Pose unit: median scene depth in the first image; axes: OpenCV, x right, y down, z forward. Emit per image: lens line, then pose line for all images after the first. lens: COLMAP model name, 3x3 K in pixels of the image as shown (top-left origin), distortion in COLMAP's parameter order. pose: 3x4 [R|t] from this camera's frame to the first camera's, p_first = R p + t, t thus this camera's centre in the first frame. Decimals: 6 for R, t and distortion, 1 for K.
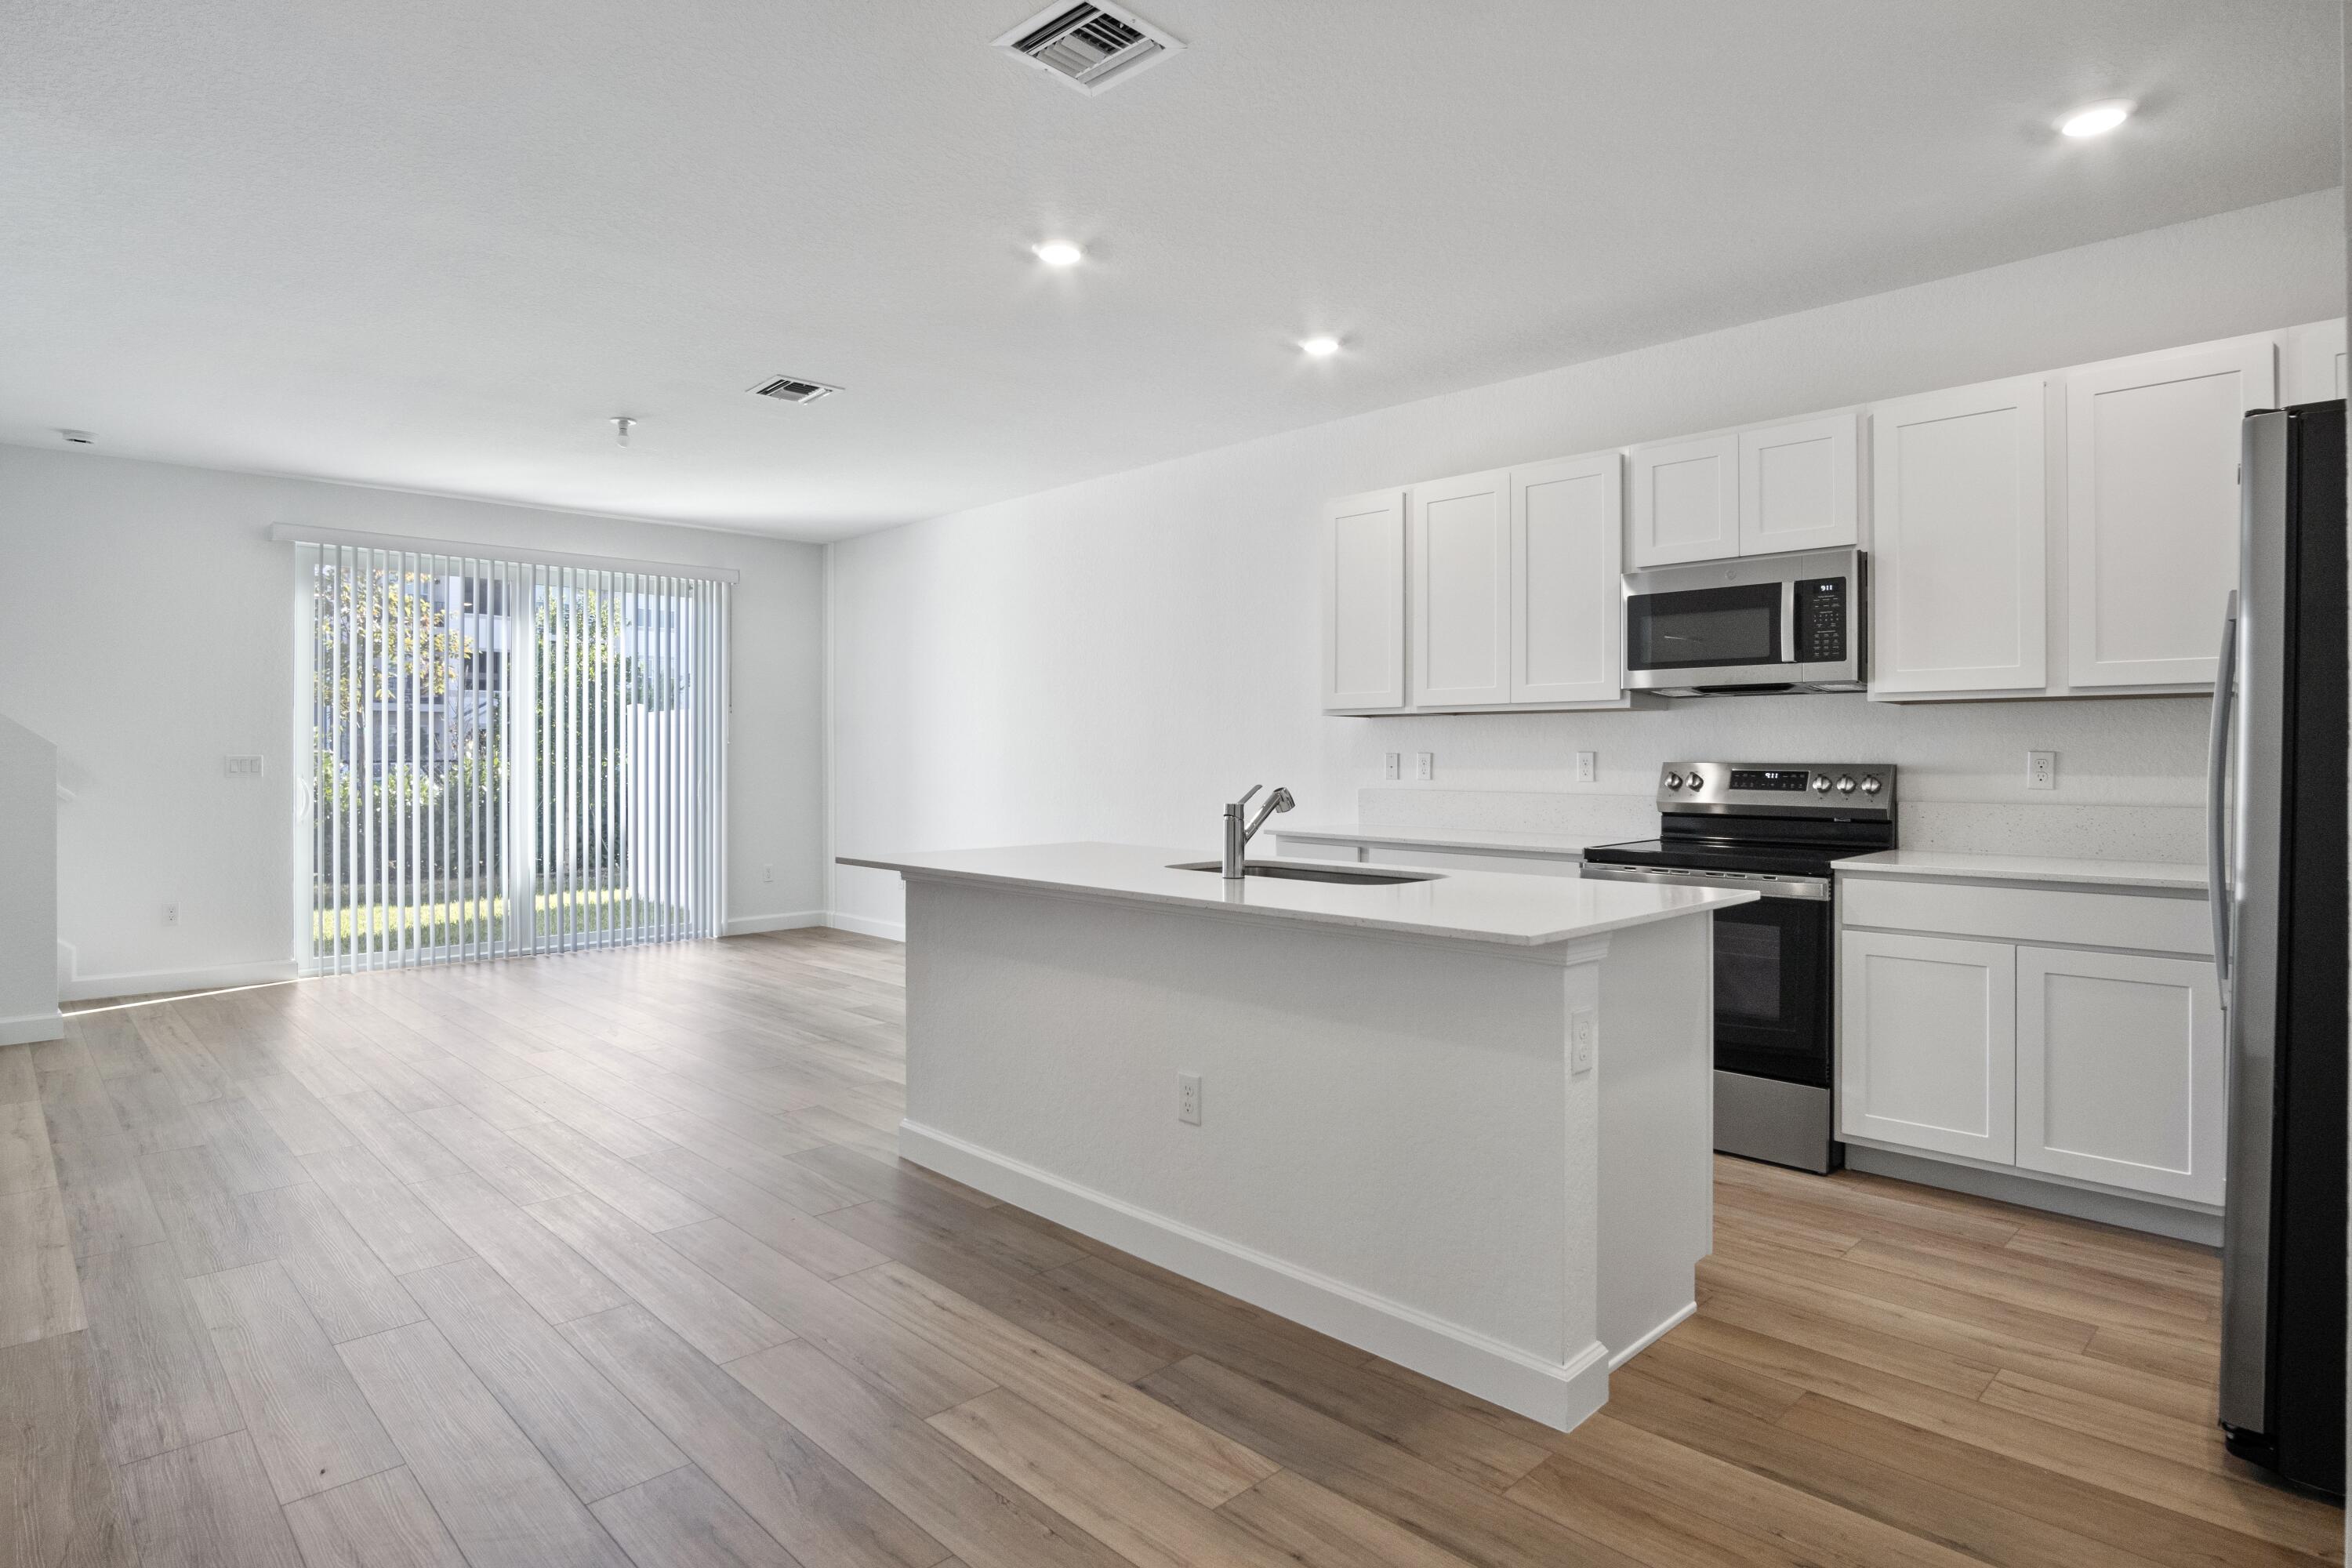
lens RADIAL K [[1305.6, 0, 1211.2], [0, 1305.6, 771.2], [0, 0, 1]] dist [-0.028350, 0.006027]
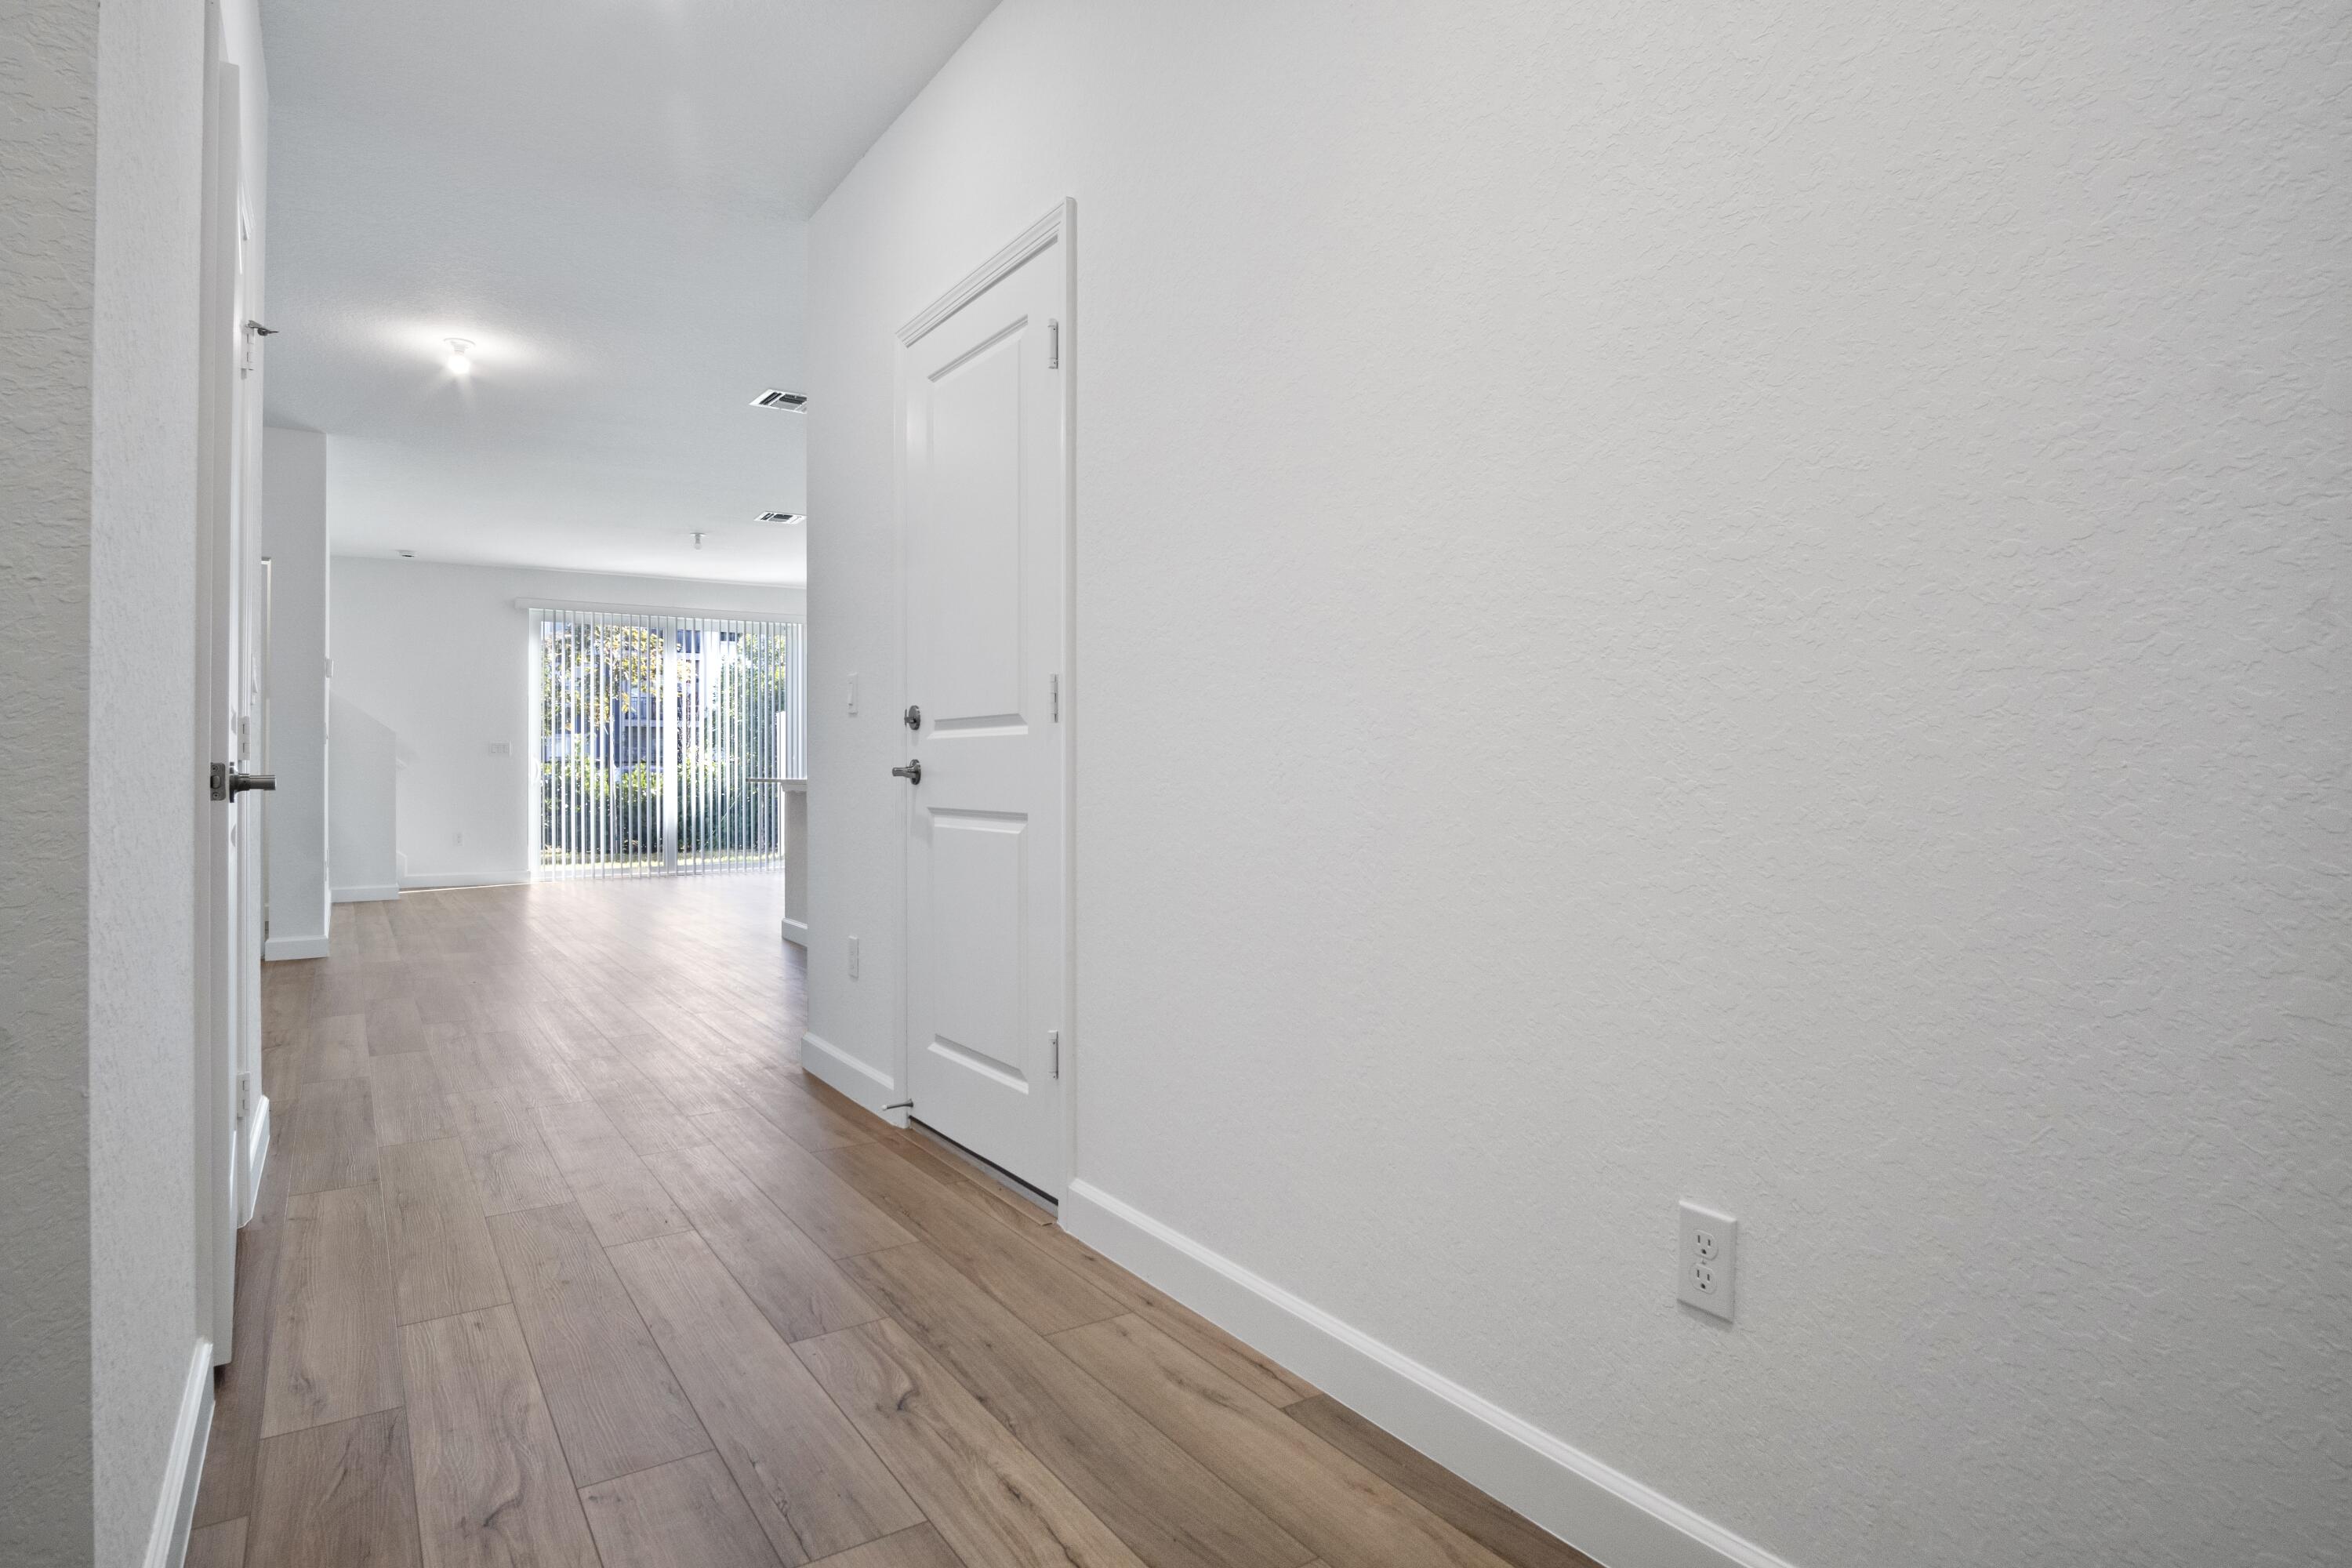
lens RADIAL K [[1305.6, 0, 1175.4], [0, 1305.6, 766.5], [0, 0, 1]] dist [-0.028350, 0.006027]
pose [[0.980882, -0.005587, -0.194525, 0.391549], [0.003524, 0.999934, -0.010947, 0.038566], [0.194574, 0.010052, 0.980836, -0.423649]]
